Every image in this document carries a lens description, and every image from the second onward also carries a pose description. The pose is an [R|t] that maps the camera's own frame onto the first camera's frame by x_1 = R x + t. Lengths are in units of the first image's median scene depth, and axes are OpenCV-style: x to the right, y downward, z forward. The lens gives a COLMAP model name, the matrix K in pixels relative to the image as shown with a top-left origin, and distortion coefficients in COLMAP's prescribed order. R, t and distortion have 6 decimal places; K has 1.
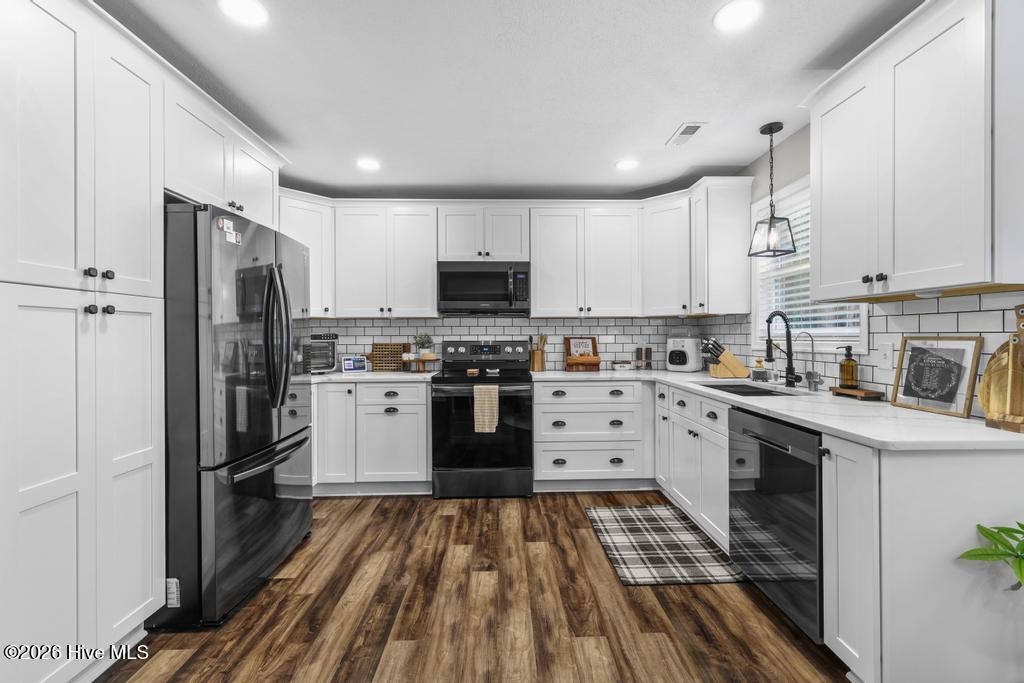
lens RADIAL K [[434.4, 0, 511.4], [0, 434.4, 336.3], [0, 0, 1]] dist [0.000557, 0.000215]
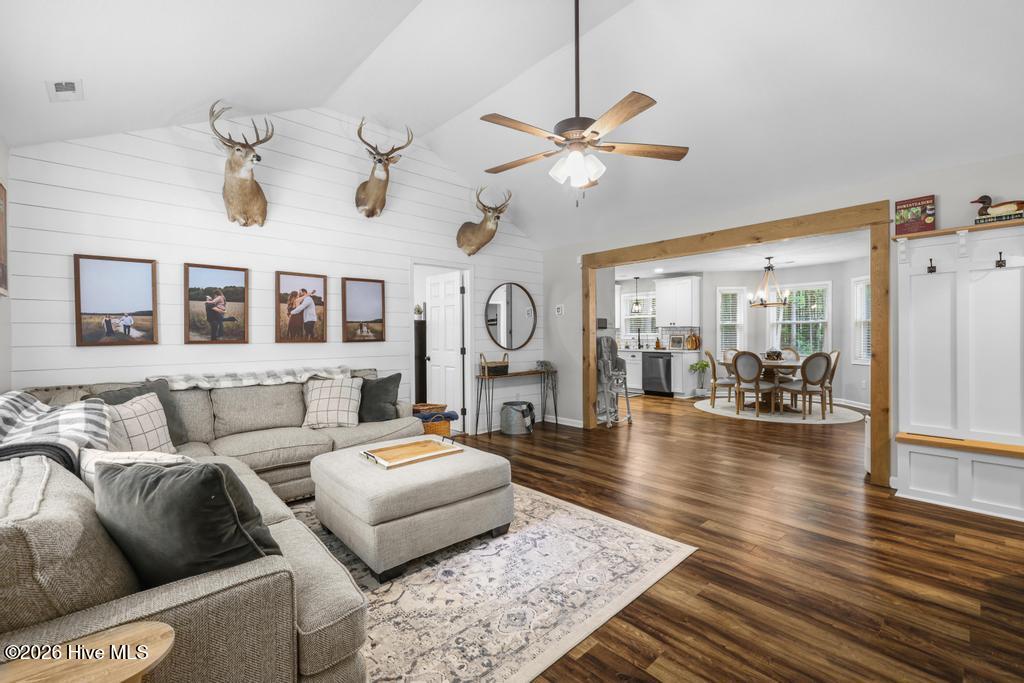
lens RADIAL K [[434.4, 0, 504.1], [0, 434.4, 334.8], [0, 0, 1]] dist [0.000557, 0.000215]
pose [[0.774937, 0.001270, 0.632037, -1.734345], [0.002630, 0.999983, -0.005233, 0.008545], [-0.632033, 0.005718, 0.774920, -0.750158]]
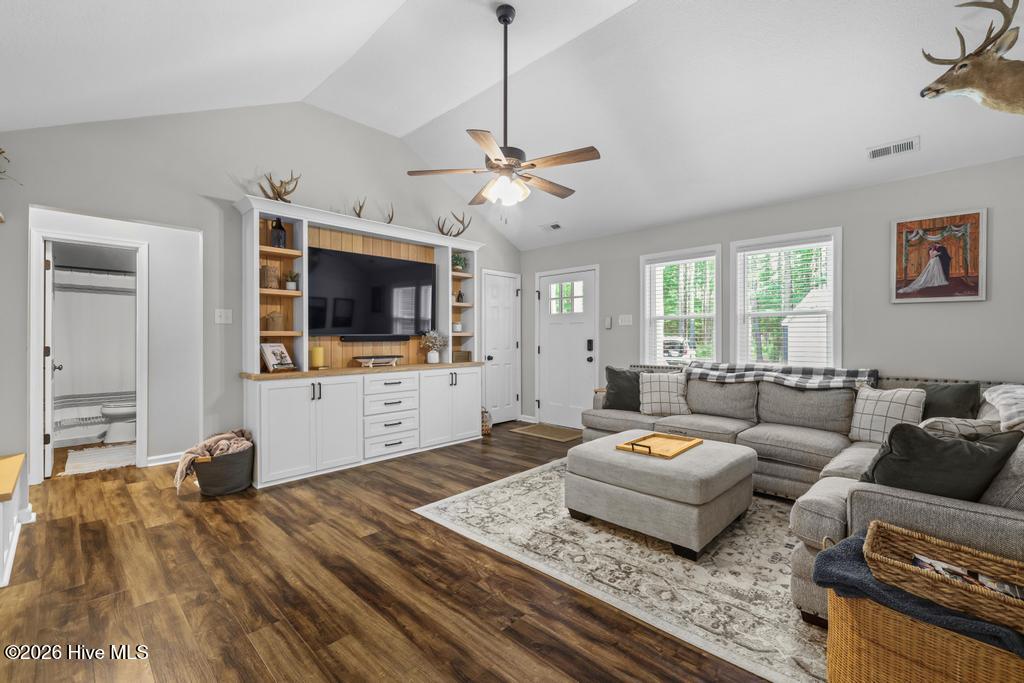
lens RADIAL K [[434.9, 0, 523.9], [0, 434.9, 335.8], [0, 0, 1]] dist [0.000776, 0.000997]
pose [[-0.703144, 0.002722, -0.711042, -0.682271], [0.004122, 0.999991, -0.000249, 0.006674], [0.711035, -0.003106, -0.703150, 0.275383]]
